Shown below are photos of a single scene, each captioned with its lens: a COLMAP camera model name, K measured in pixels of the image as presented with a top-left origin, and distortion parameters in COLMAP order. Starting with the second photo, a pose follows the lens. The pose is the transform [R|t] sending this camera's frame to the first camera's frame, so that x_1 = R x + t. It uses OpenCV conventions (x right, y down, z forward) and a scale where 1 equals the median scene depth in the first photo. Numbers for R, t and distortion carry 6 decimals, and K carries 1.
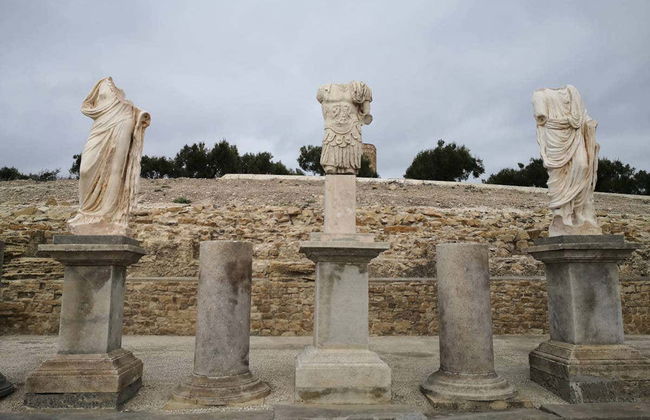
lens RADIAL K [[481.2, 0, 325.0], [0, 481.2, 210.0], [0, 0, 1]] dist [0.003440, 0.000562]
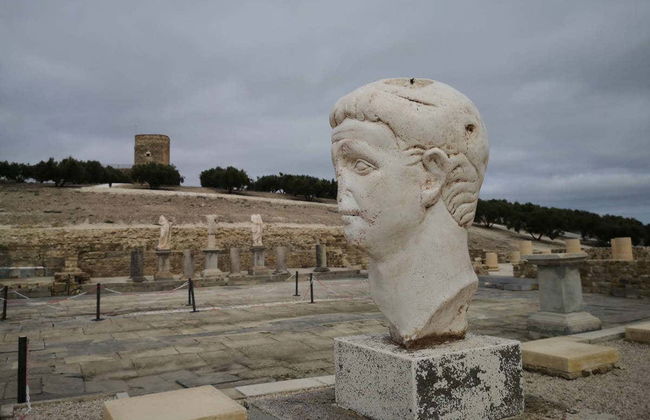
lens RADIAL K [[481.2, 0, 325.0], [0, 481.2, 210.0], [0, 0, 1]] dist [0.003440, 0.000562]
pose [[0.902687, 0.008752, 0.430208, -0.602932], [-0.033580, 0.998177, 0.050151, -0.357504], [-0.428985, -0.059717, 0.901335, -2.275105]]
